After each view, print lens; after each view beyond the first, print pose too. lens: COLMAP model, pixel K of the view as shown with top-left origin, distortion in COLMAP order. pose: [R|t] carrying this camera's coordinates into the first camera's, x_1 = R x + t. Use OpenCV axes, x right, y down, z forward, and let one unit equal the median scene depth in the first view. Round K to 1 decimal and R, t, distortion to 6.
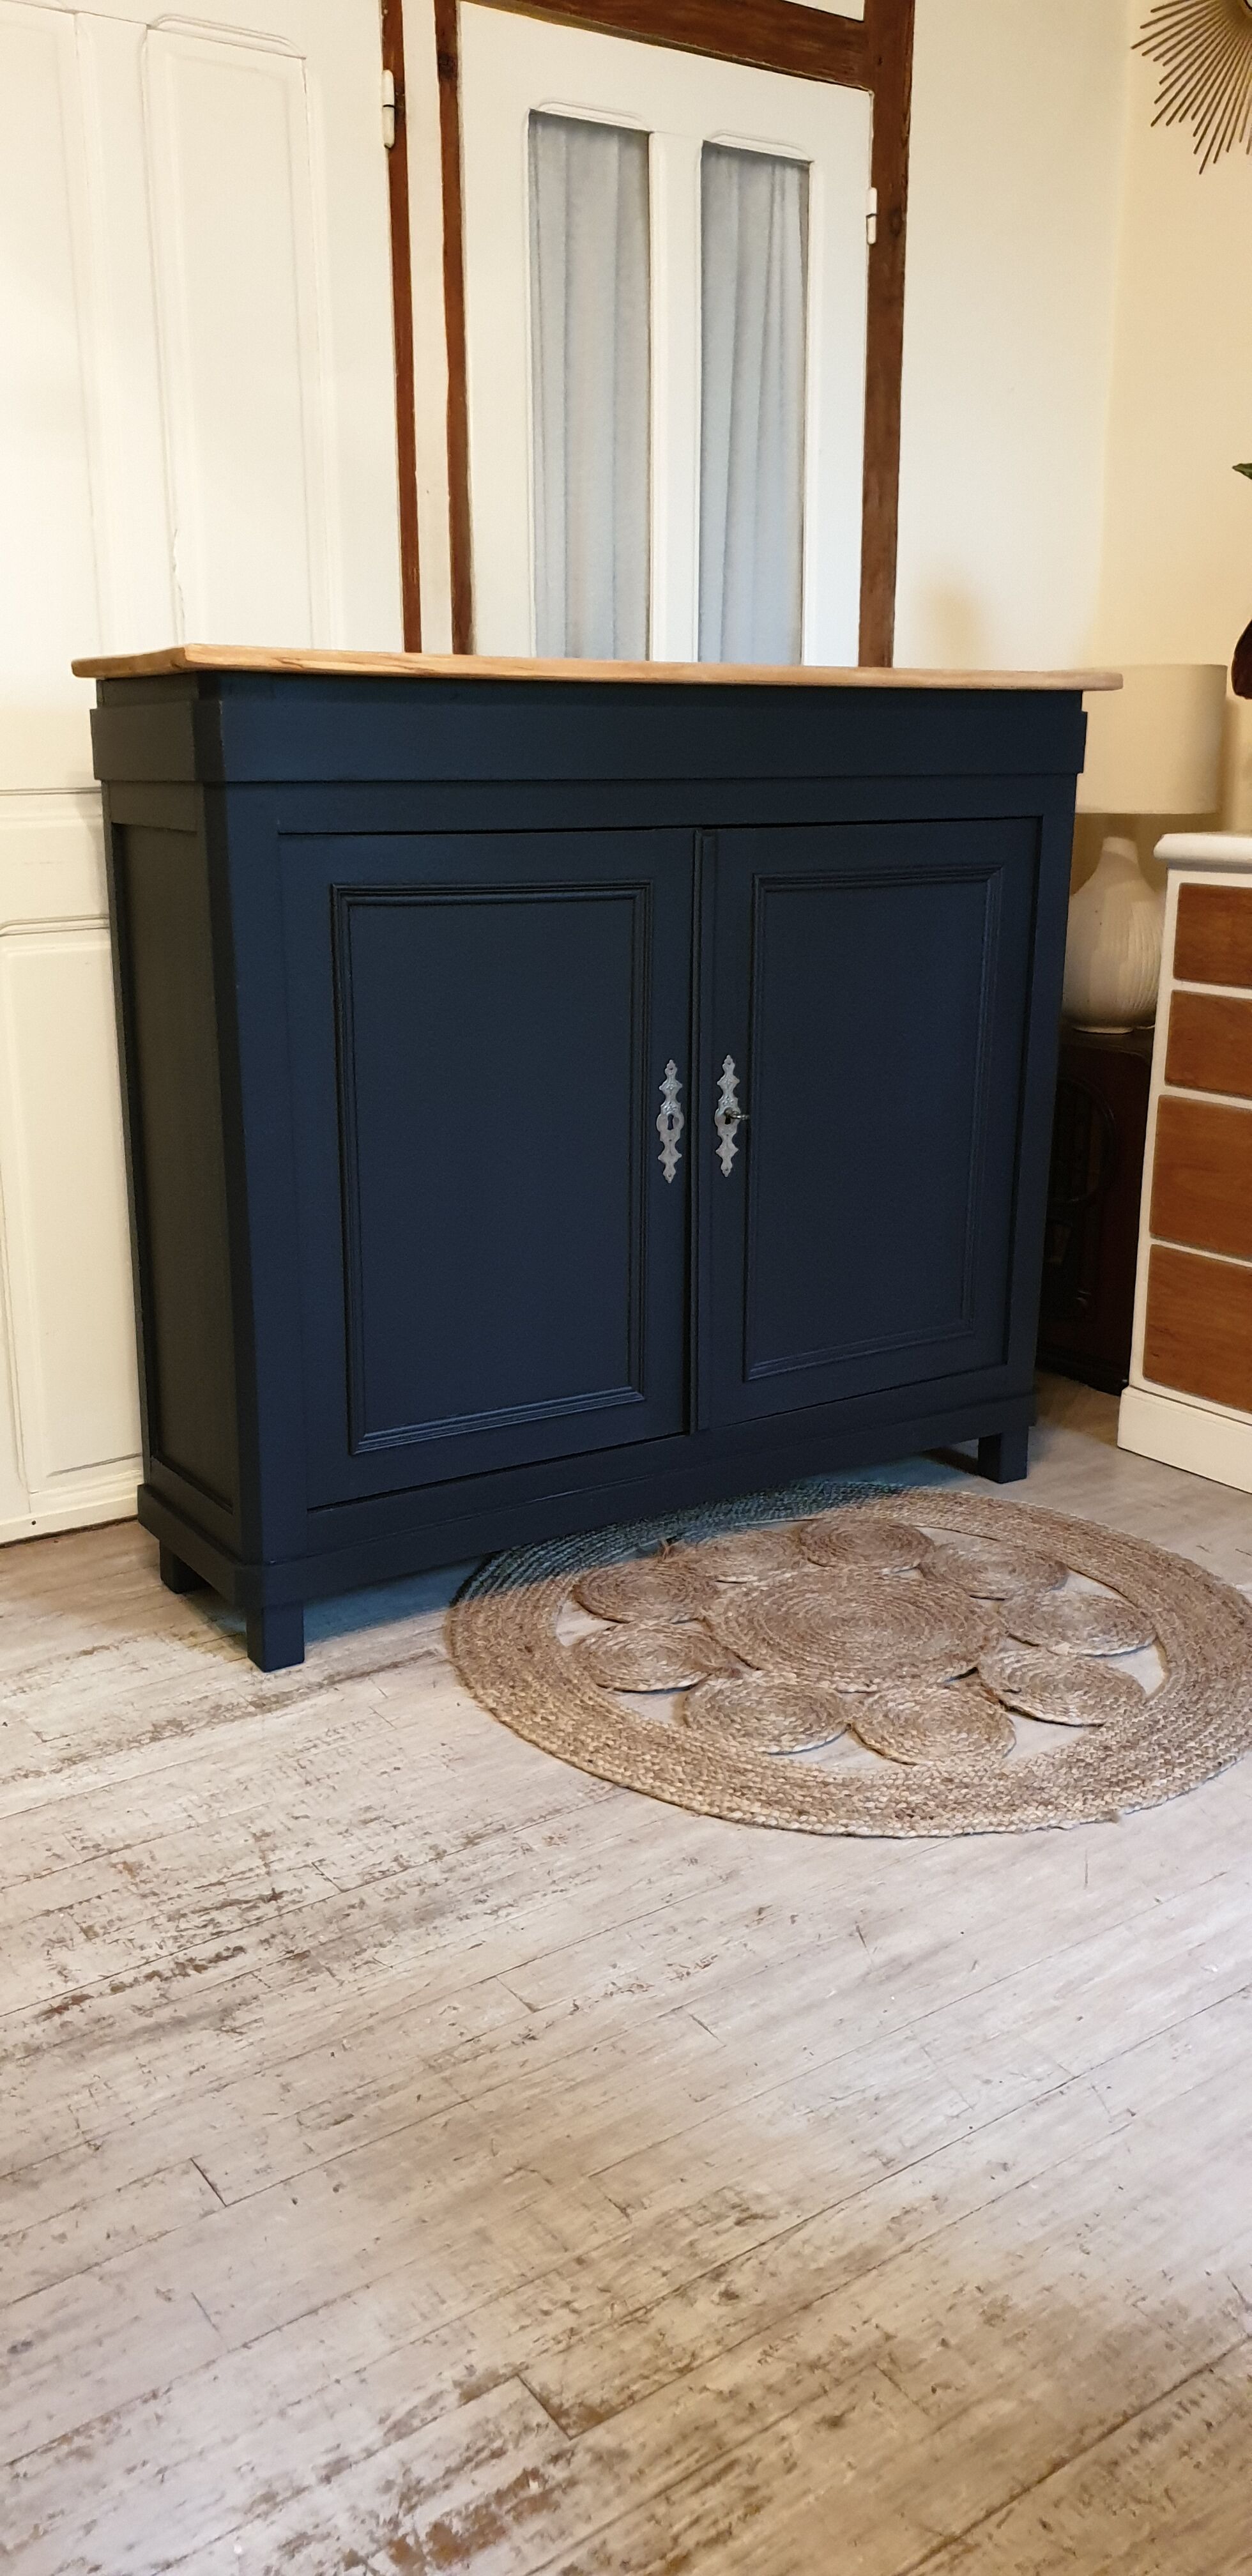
lens RADIAL K [[2045.4, 0, 626.0], [0, 2045.4, 1288.0], [0, 0, 1]] dist [0.030033, 0.007390]
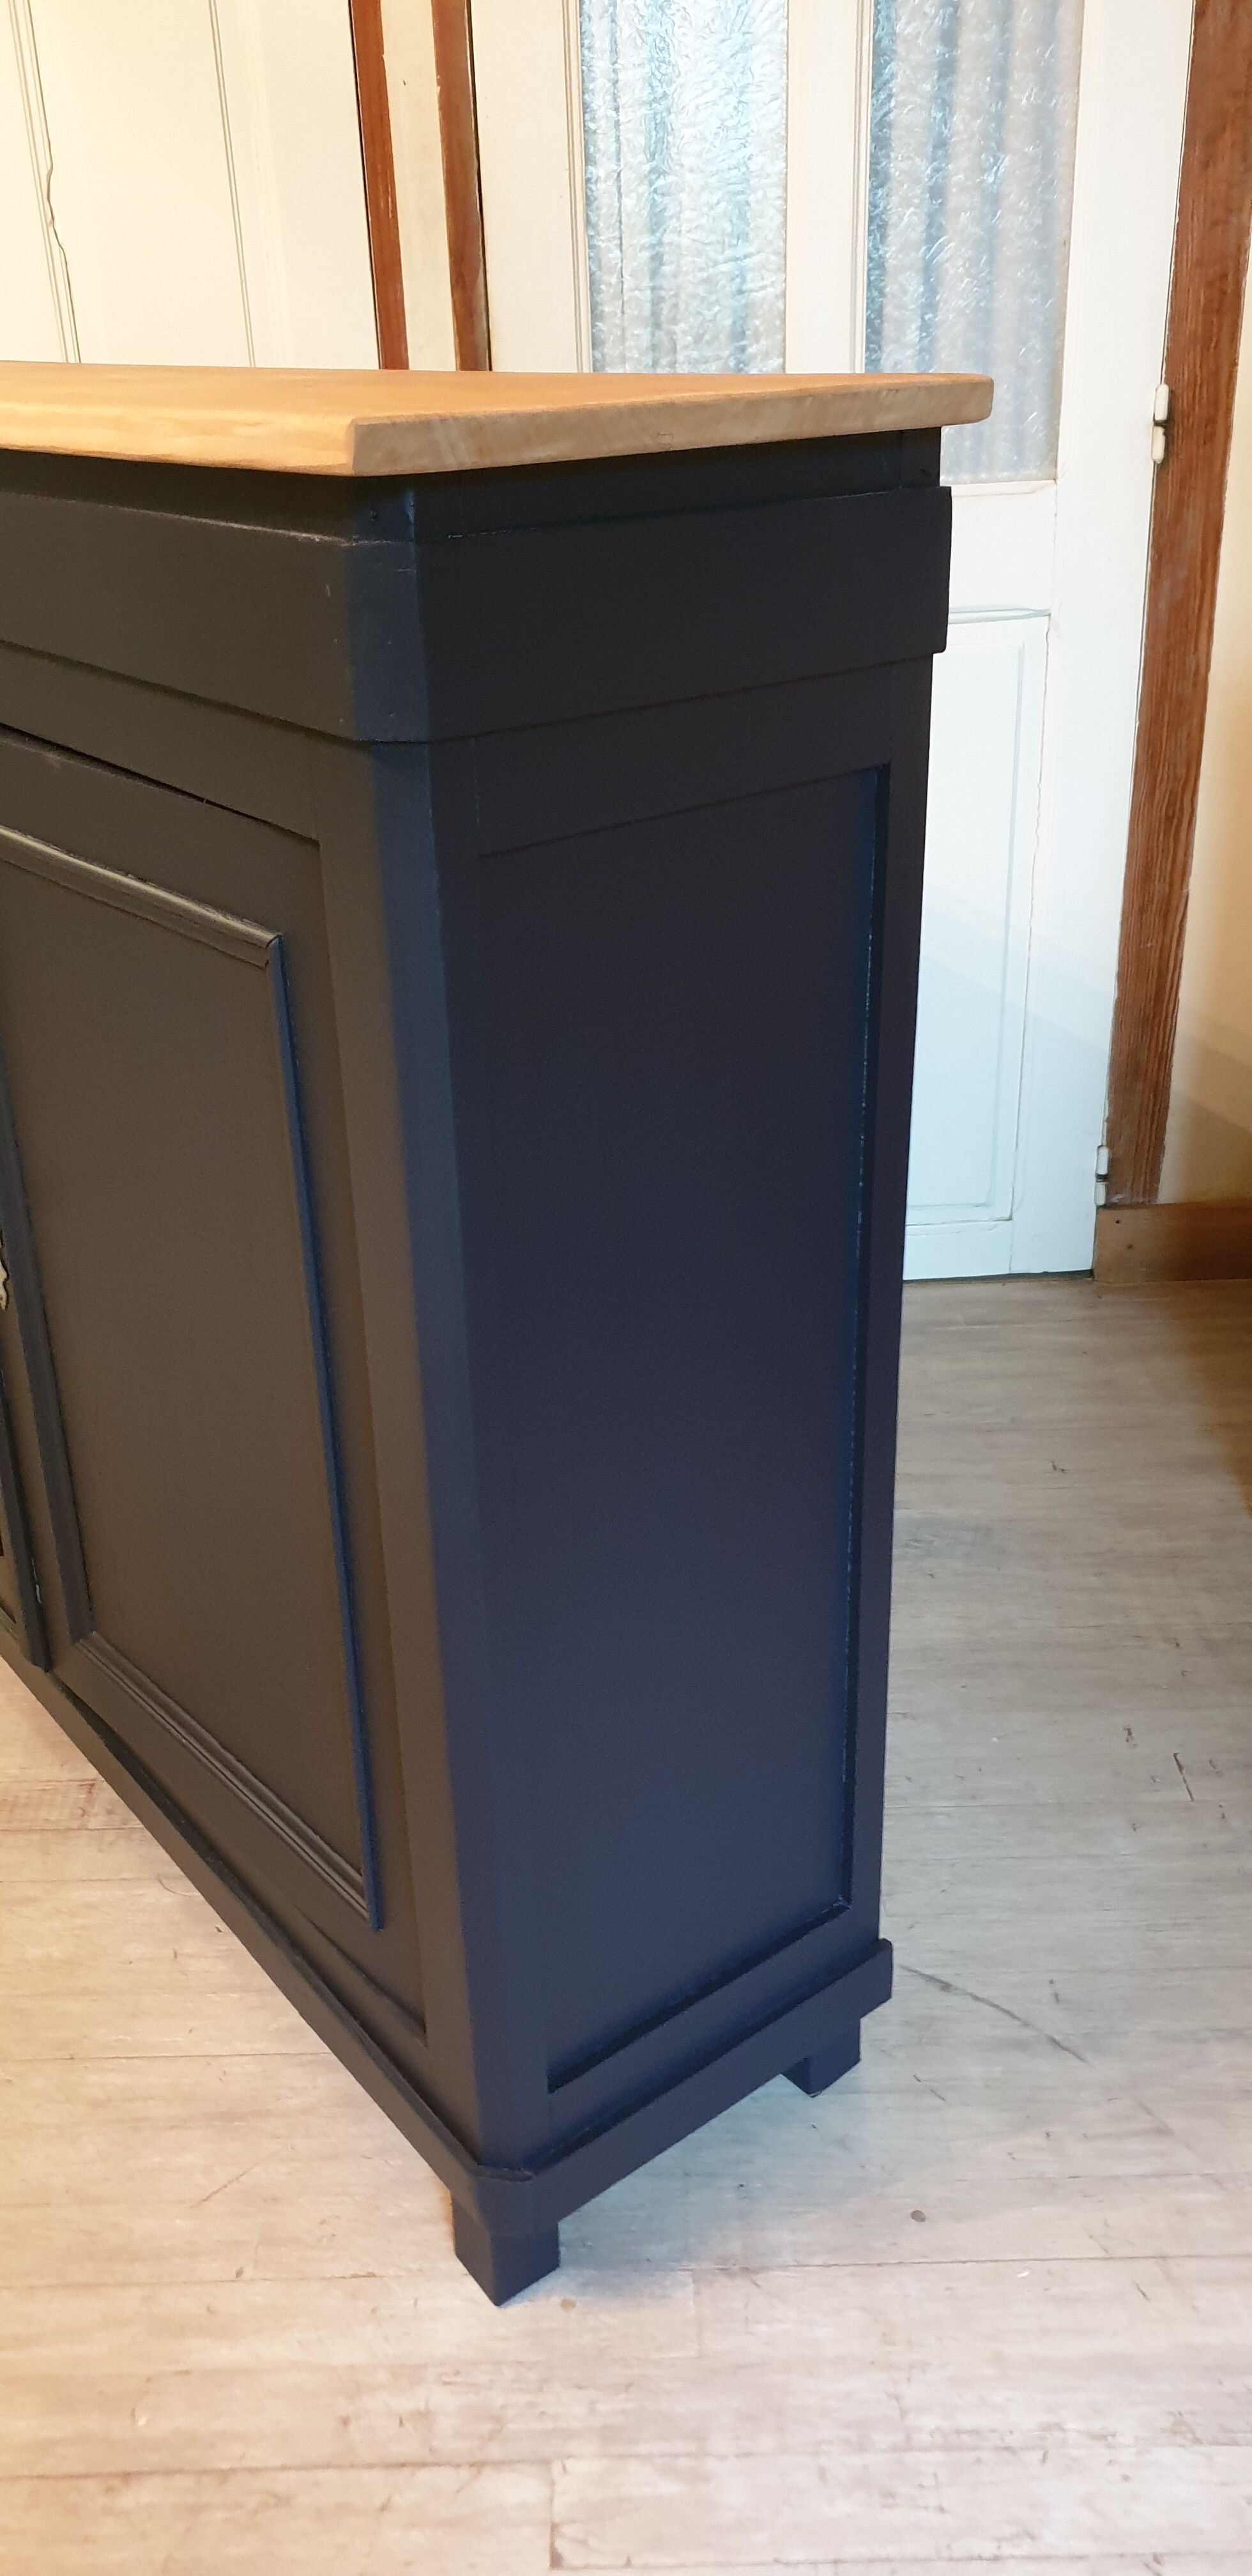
lens RADIAL K [[2038.7, 0, 609.3], [0, 2038.7, 1322.9], [0, 0, 1]] dist [0.022631, 0.009140]
pose [[0.816356, 0.246574, -0.522268, 0.655893], [-0.125574, 0.958429, 0.256211, -0.216714], [0.563732, -0.143576, 0.813383, 0.545562]]
